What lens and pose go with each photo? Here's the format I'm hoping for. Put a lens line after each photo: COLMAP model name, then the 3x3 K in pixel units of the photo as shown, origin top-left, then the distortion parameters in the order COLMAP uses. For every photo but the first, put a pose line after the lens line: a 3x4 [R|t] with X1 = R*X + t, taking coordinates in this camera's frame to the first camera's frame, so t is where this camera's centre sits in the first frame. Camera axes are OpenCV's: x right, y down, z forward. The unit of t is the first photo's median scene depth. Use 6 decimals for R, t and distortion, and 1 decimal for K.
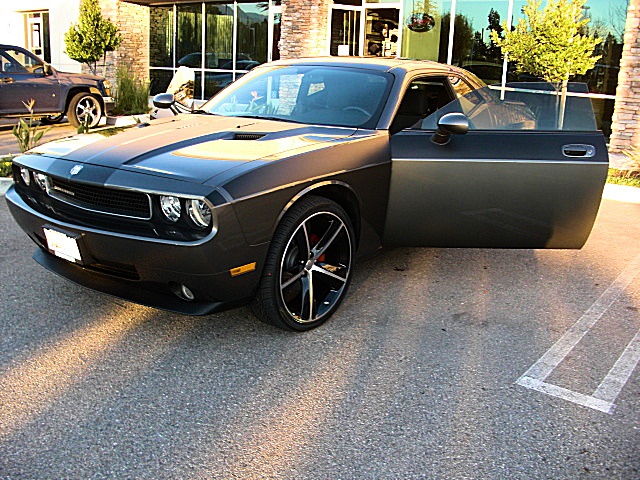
lens RADIAL K [[651.2, 0, 320.0], [0, 651.2, 240.0], [0, 0, 1]] dist [-0.212602, 0.219734]
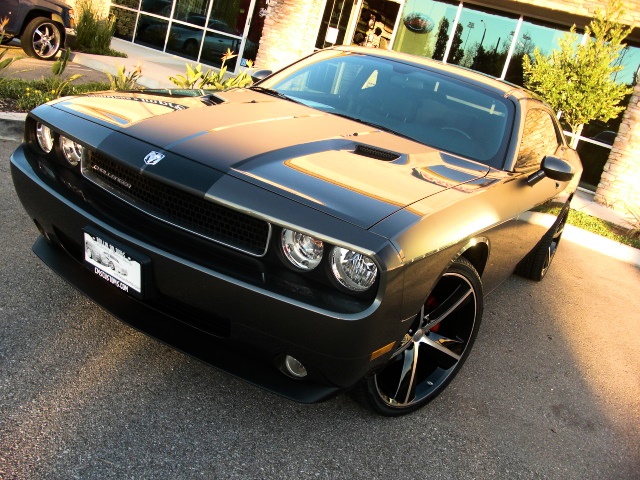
lens RADIAL K [[651.2, 0, 320.0], [0, 651.2, 240.0], [0, 0, 1]] dist [-0.212602, 0.219734]
pose [[0.972017, 0.179278, 0.151800, -0.249753], [-0.184543, 0.982595, 0.021220, -0.060924], [-0.145354, -0.048640, 0.988183, 0.242131]]
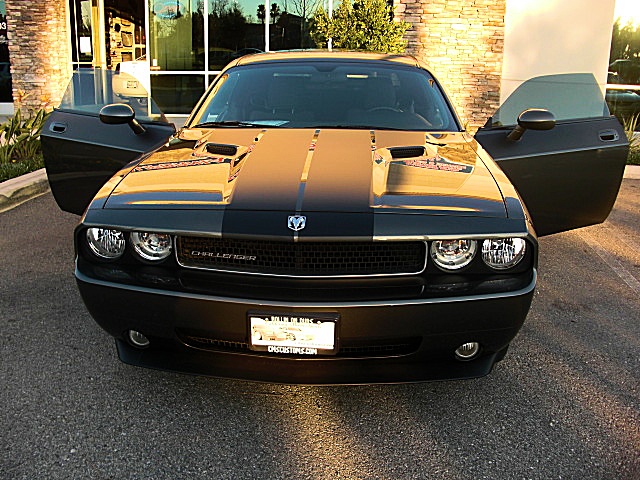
lens RADIAL K [[651.2, 0, 320.0], [0, 651.2, 240.0], [0, 0, 1]] dist [-0.212602, 0.219734]
pose [[0.851946, -0.169683, 0.495374, -0.595701], [0.157994, 0.985248, 0.065764, -0.113350], [-0.499225, 0.022239, 0.866187, 0.308917]]
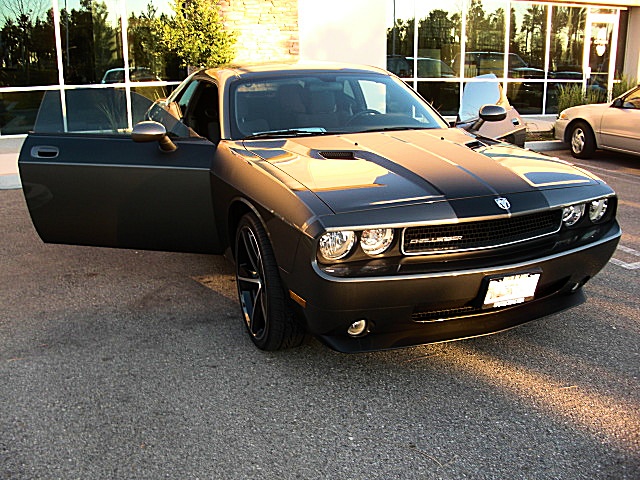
lens RADIAL K [[651.2, 0, 320.0], [0, 651.2, 240.0], [0, 0, 1]] dist [-0.212602, 0.219734]
pose [[0.515866, -0.272047, 0.812326, -1.051212], [0.252524, 0.954394, 0.159260, -0.226304], [-0.818605, 0.122975, 0.561038, 0.588946]]
